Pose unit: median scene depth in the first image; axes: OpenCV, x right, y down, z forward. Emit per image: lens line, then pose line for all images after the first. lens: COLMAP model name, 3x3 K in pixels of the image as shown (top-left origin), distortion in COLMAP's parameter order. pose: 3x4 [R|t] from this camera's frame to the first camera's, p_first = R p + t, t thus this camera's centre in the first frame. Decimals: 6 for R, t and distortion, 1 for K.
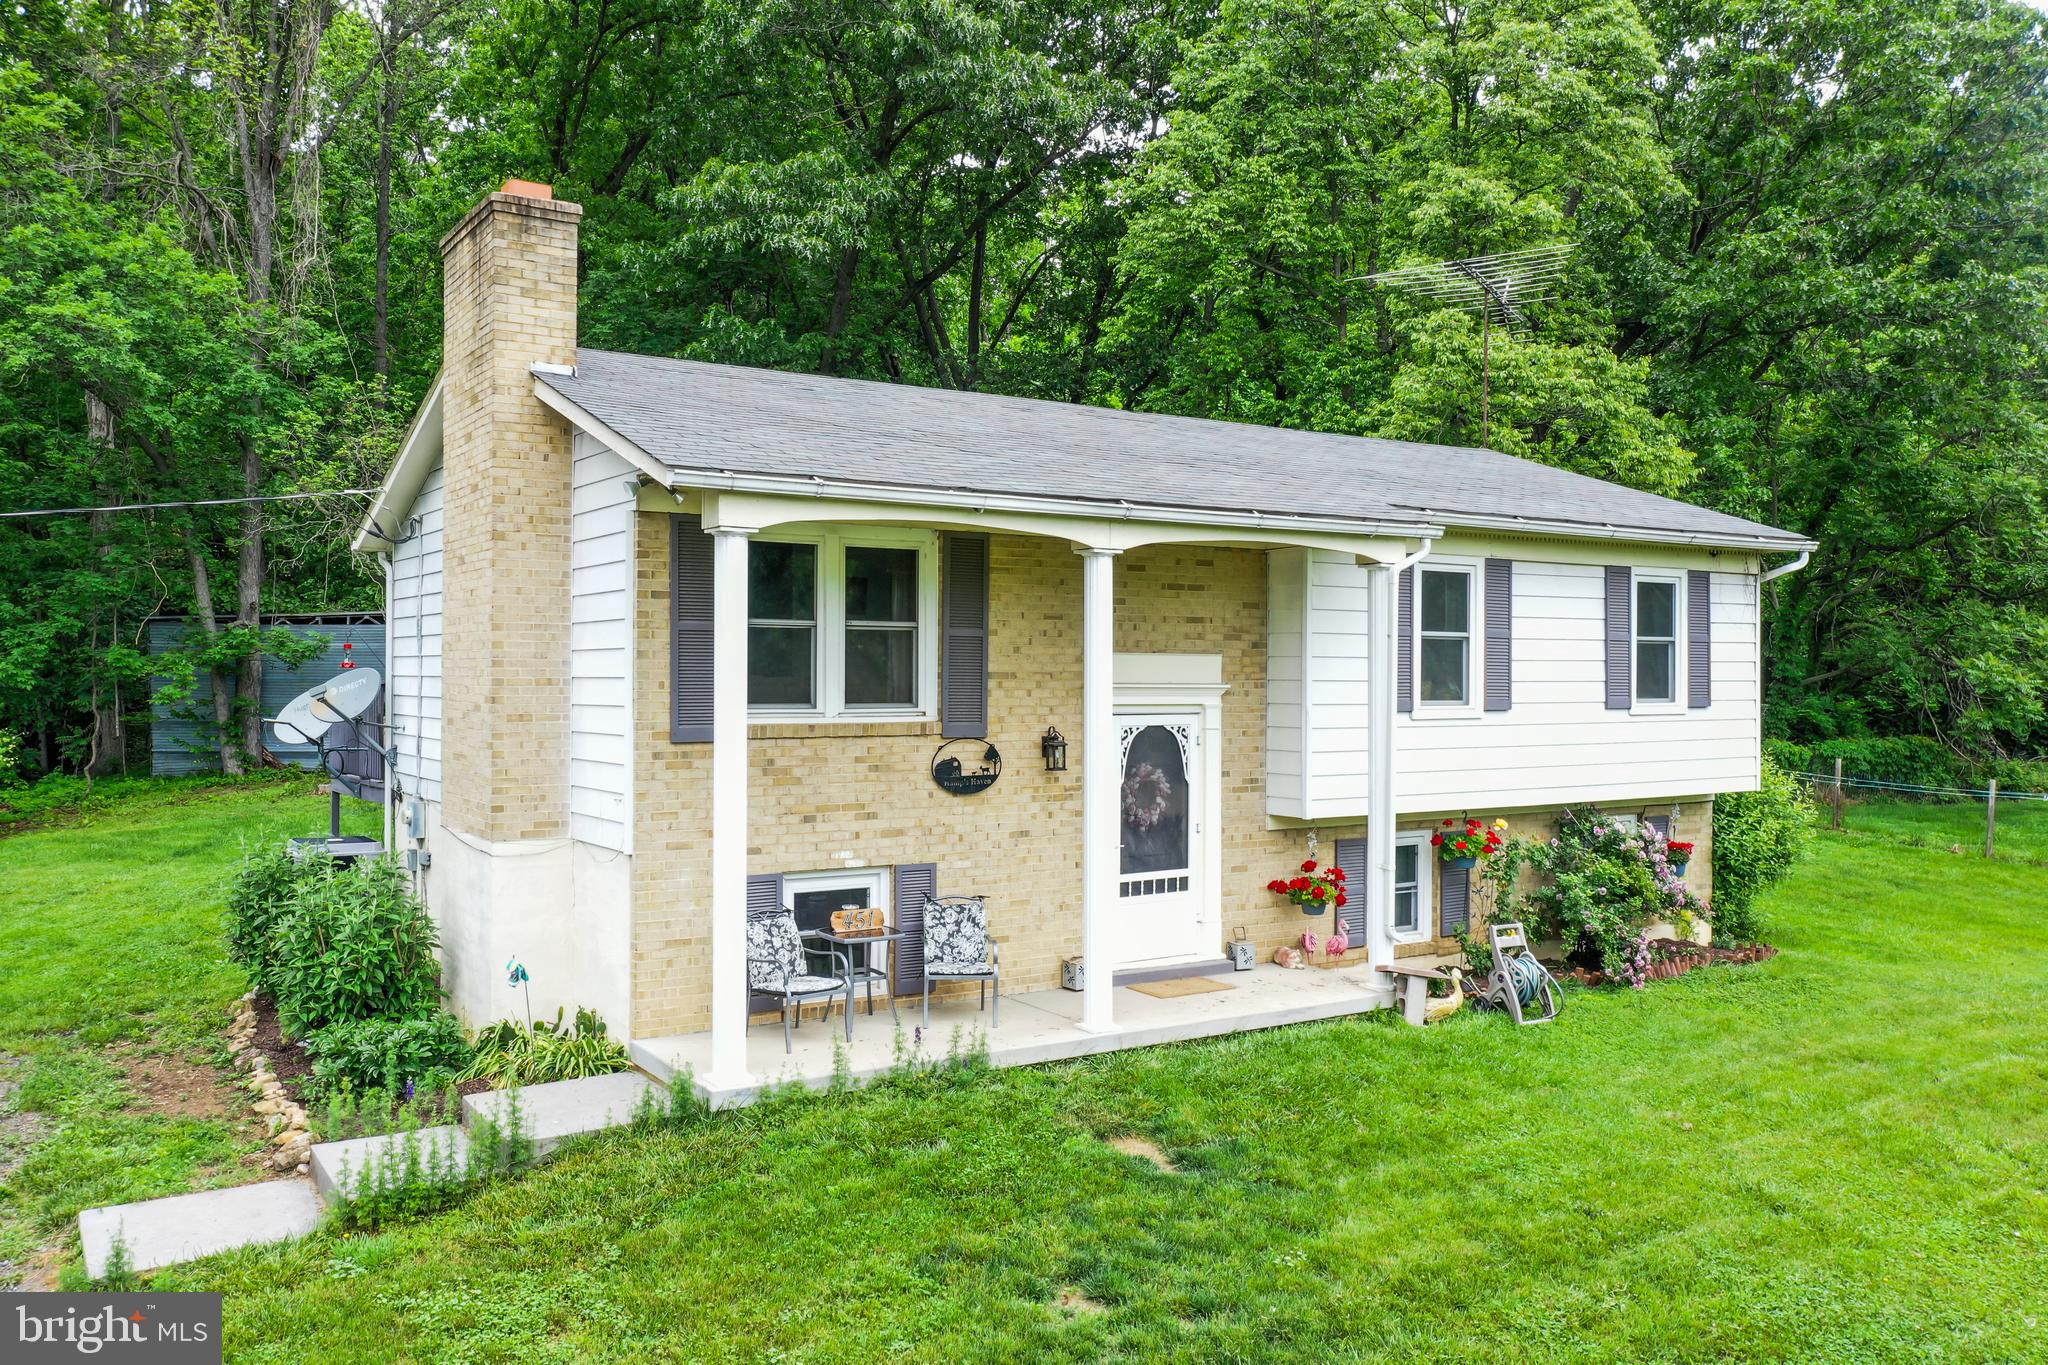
lens RADIAL K [[1608.2, 0, 1017.6], [0, 1608.2, 657.3], [0, 0, 1]] dist [-0.005070, 0.003779]
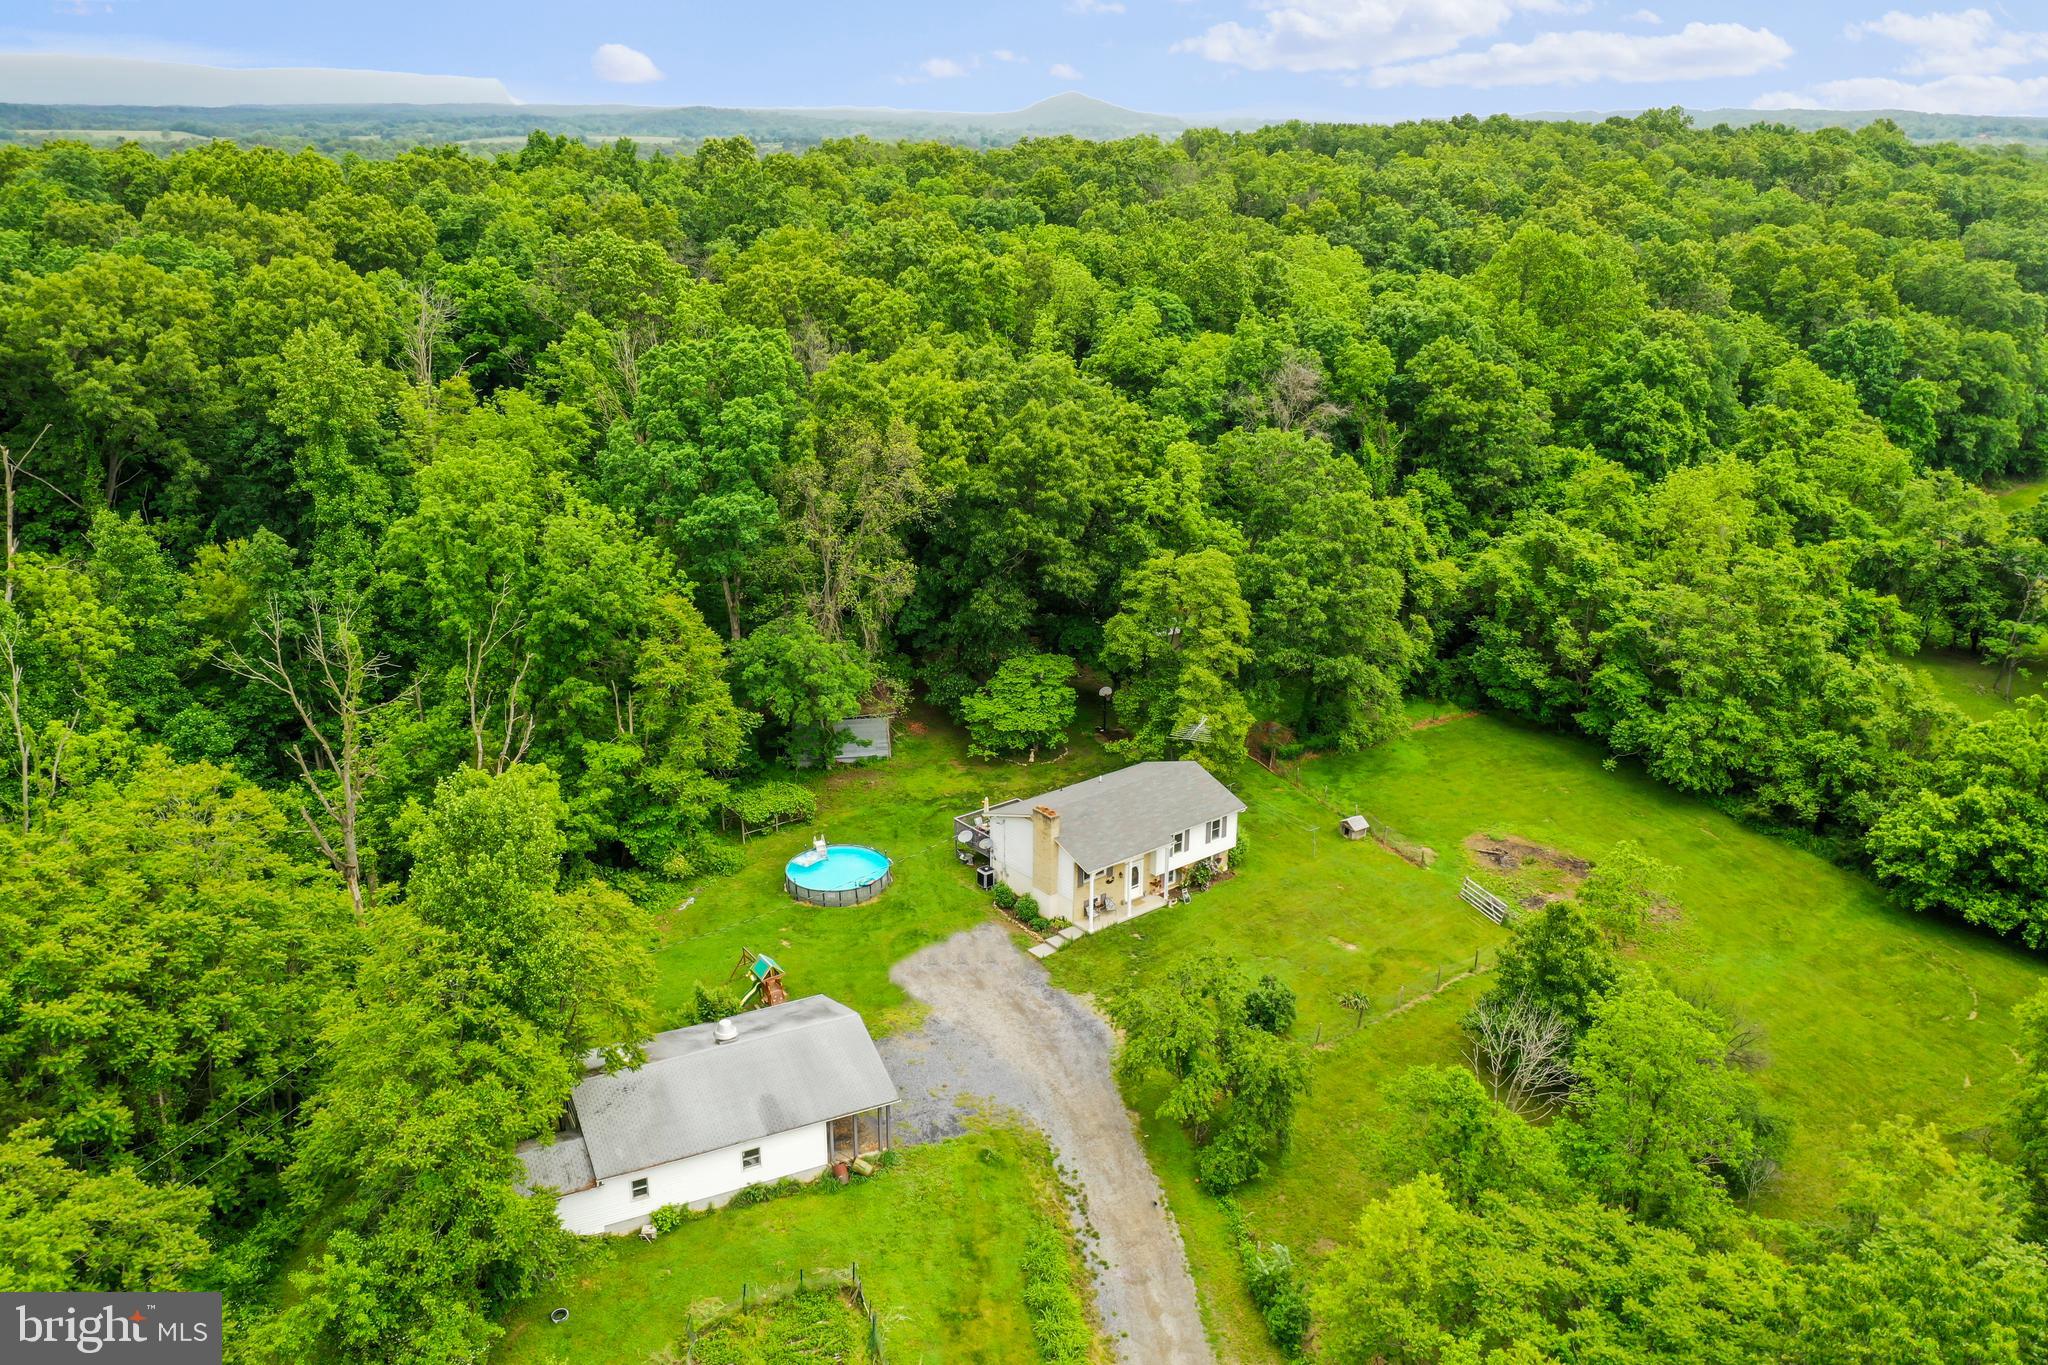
lens RADIAL K [[1608.2, 0, 1017.6], [0, 1608.2, 657.3], [0, 0, 1]] dist [-0.005070, 0.003779]
pose [[0.995015, -0.029164, 0.095369, -1.010348], [-0.003292, 0.946157, 0.323693, -2.938453], [-0.099674, -0.322393, 0.941344, -4.979008]]
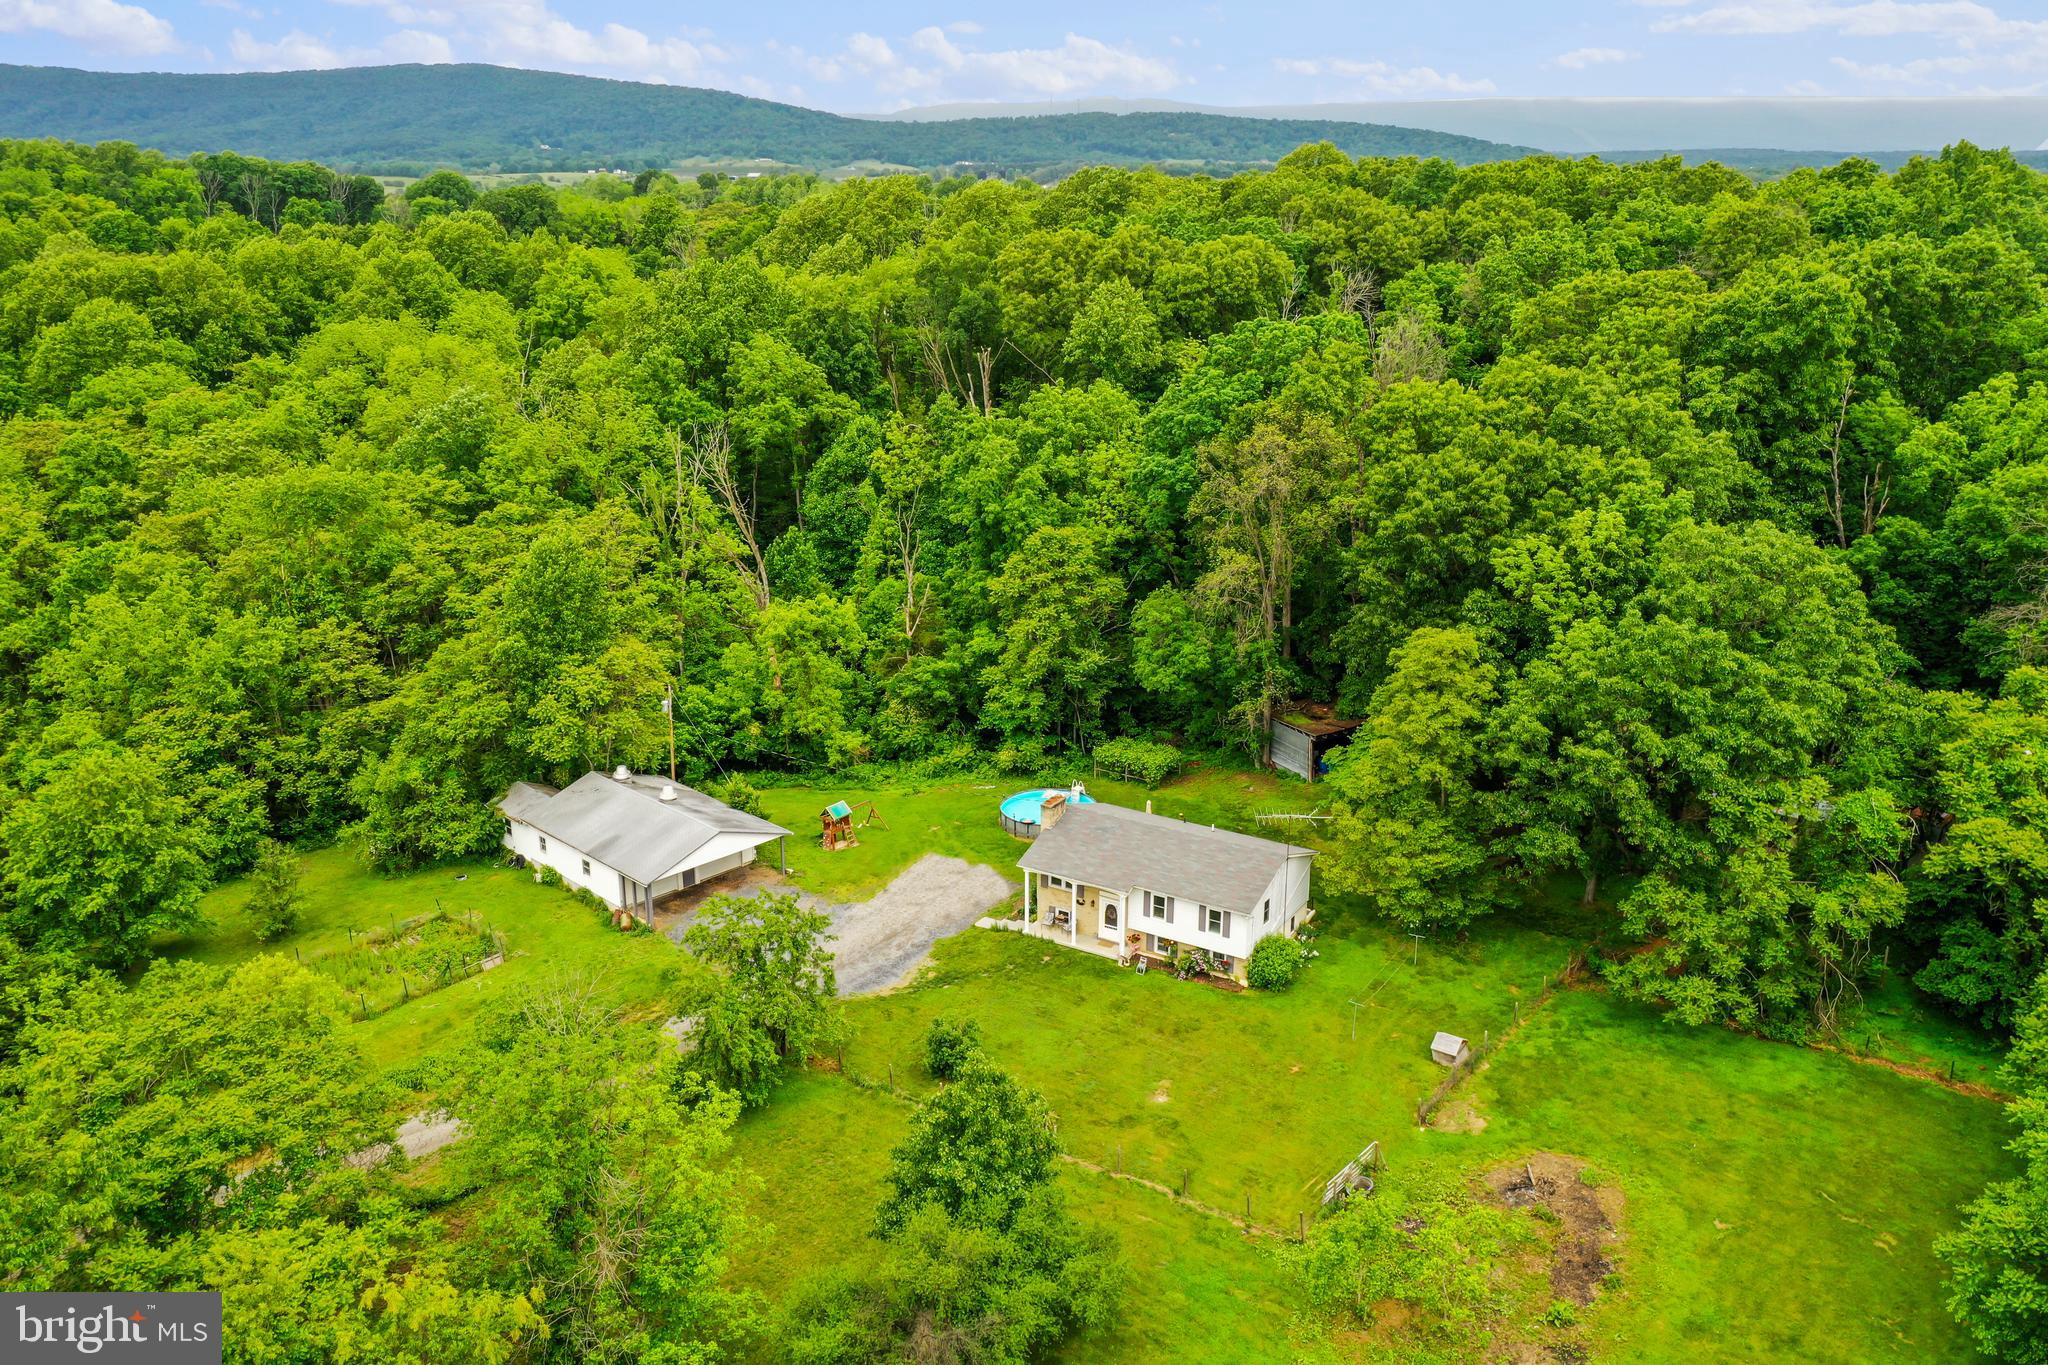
lens RADIAL K [[1616.2, 0, 1019.2], [0, 1616.2, 649.2], [0, 0, 1]] dist [-0.005975, 0.001598]
pose [[0.426696, 0.253791, -0.868056, 4.945556], [0.008867, 0.958599, 0.284621, -2.597811], [0.904352, -0.129143, 0.406780, -1.672467]]
